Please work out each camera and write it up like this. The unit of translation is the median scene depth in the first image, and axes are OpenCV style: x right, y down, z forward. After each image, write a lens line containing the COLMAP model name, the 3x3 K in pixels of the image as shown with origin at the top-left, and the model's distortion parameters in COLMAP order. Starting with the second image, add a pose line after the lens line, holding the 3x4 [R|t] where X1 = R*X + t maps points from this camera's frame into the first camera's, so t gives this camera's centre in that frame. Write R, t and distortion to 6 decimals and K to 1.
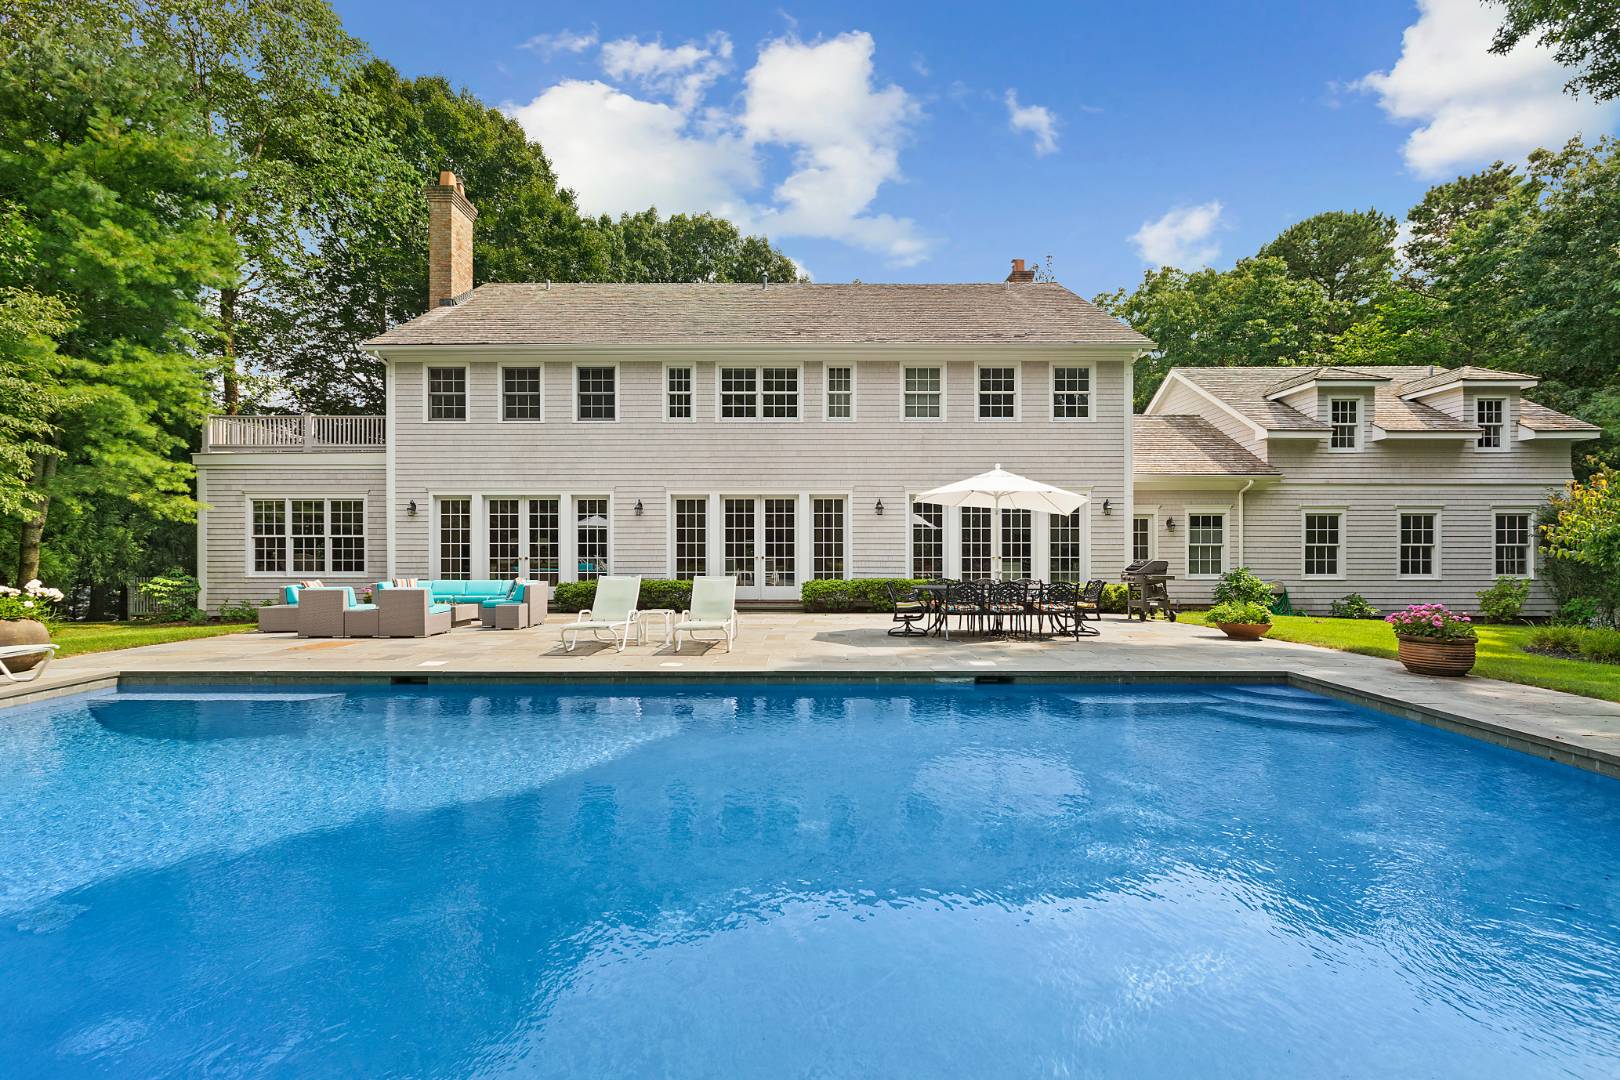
lens RADIAL K [[722.7, 0, 800.1], [0, 722.7, 546.6], [0, 0, 1]] dist [0.003242, 0.001051]
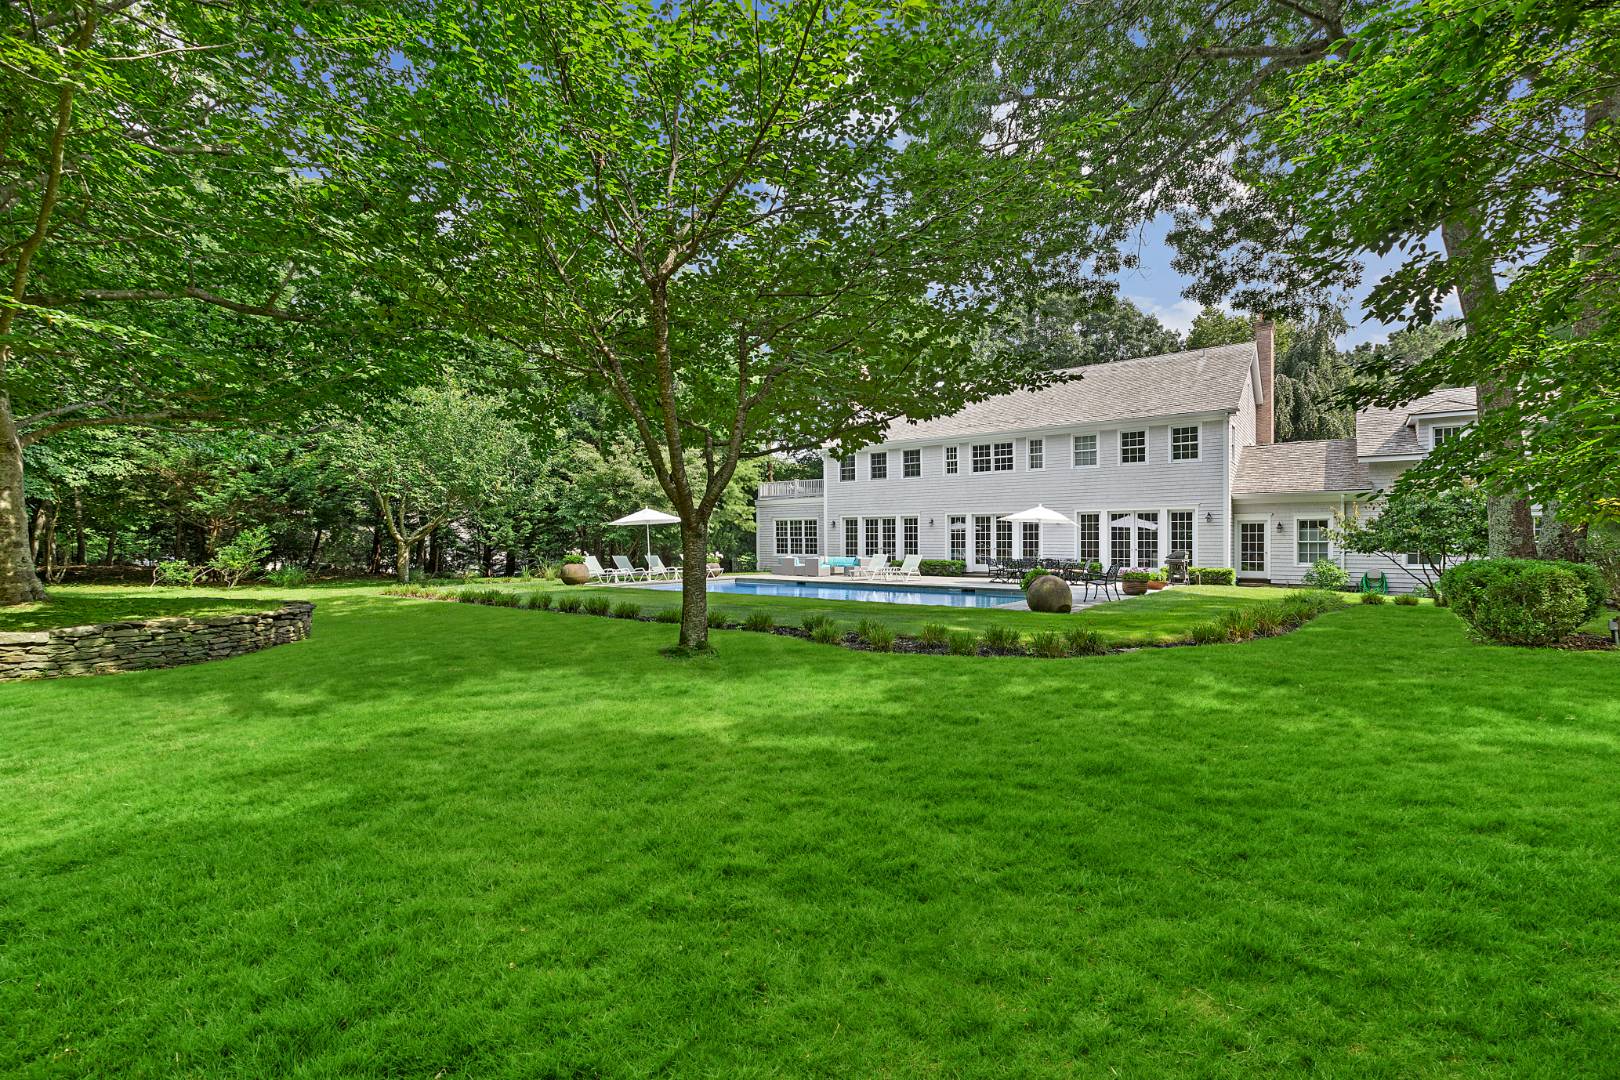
lens RADIAL K [[722.7, 0, 803.1], [0, 722.7, 539.8], [0, 0, 1]] dist [0.003242, 0.001051]
pose [[0.799543, -0.000767, -0.600608, 0.647470], [-0.000387, 0.999998, -0.001793, -0.003245], [0.600608, 0.001666, 0.799542, -0.725463]]
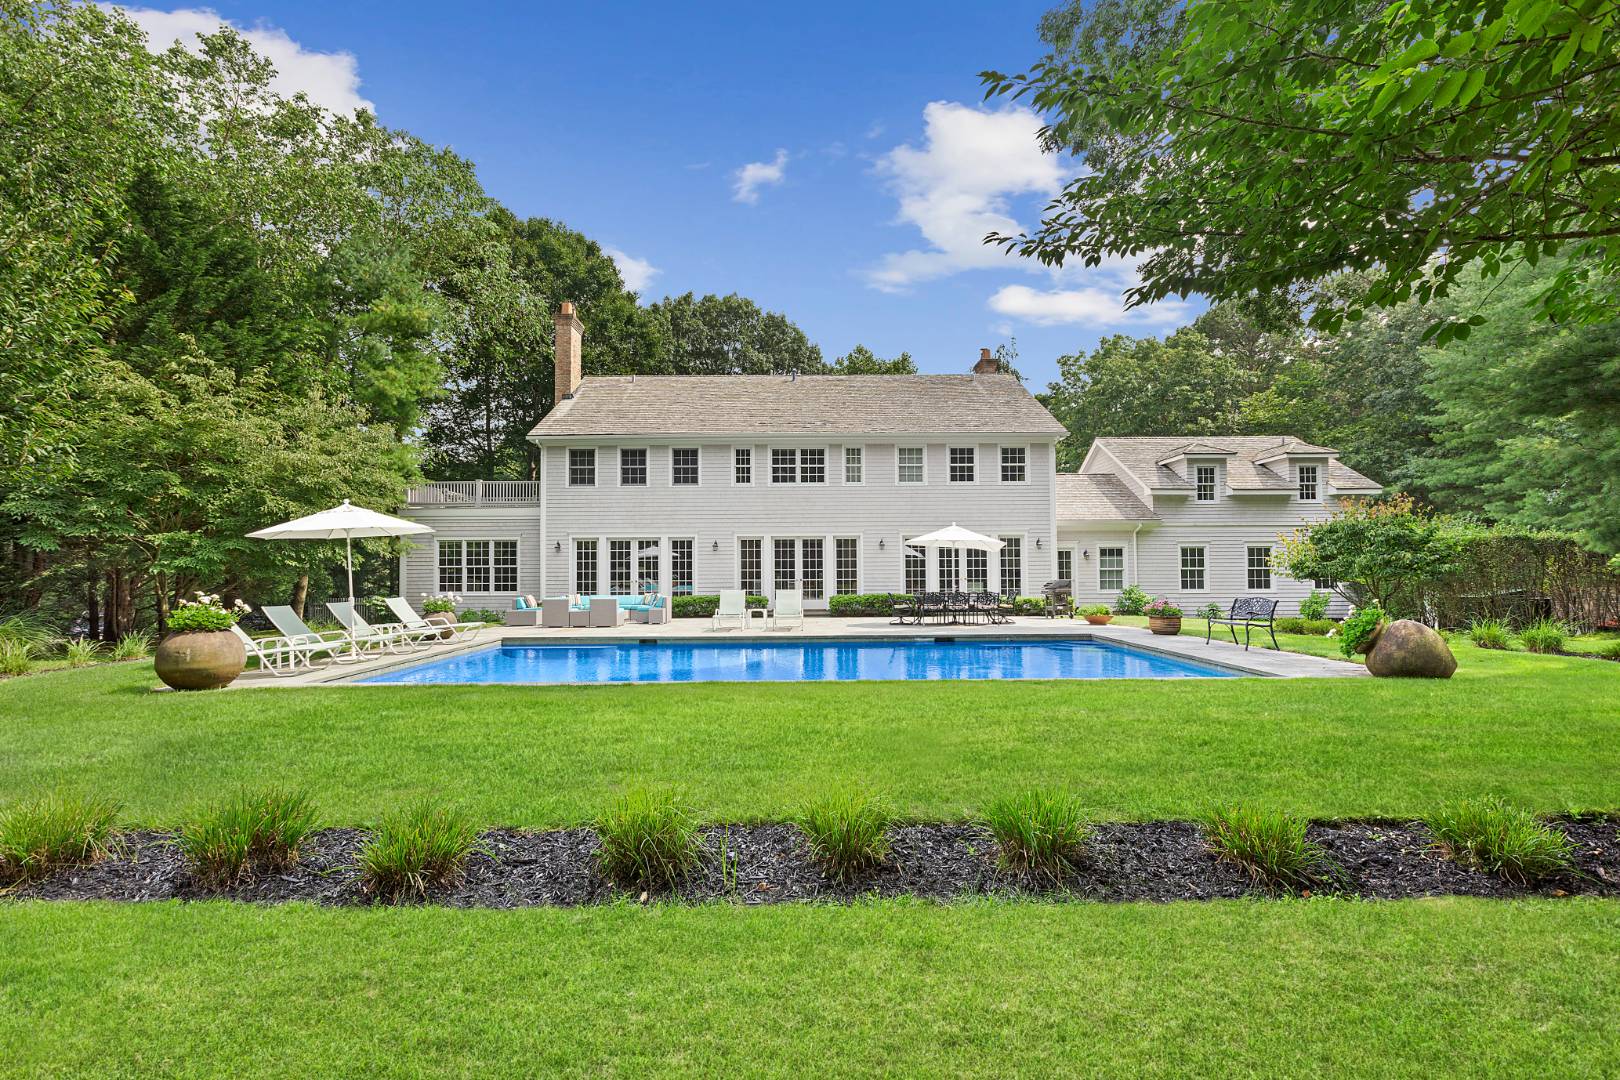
lens RADIAL K [[722.7, 0, 803.5], [0, 722.7, 548.6], [0, 0, 1]] dist [0.003242, 0.001051]
pose [[0.999952, -0.005364, 0.008218, -0.058182], [0.005612, 0.999521, -0.030445, -0.002750], [-0.008051, 0.030490, 0.999503, -0.438390]]
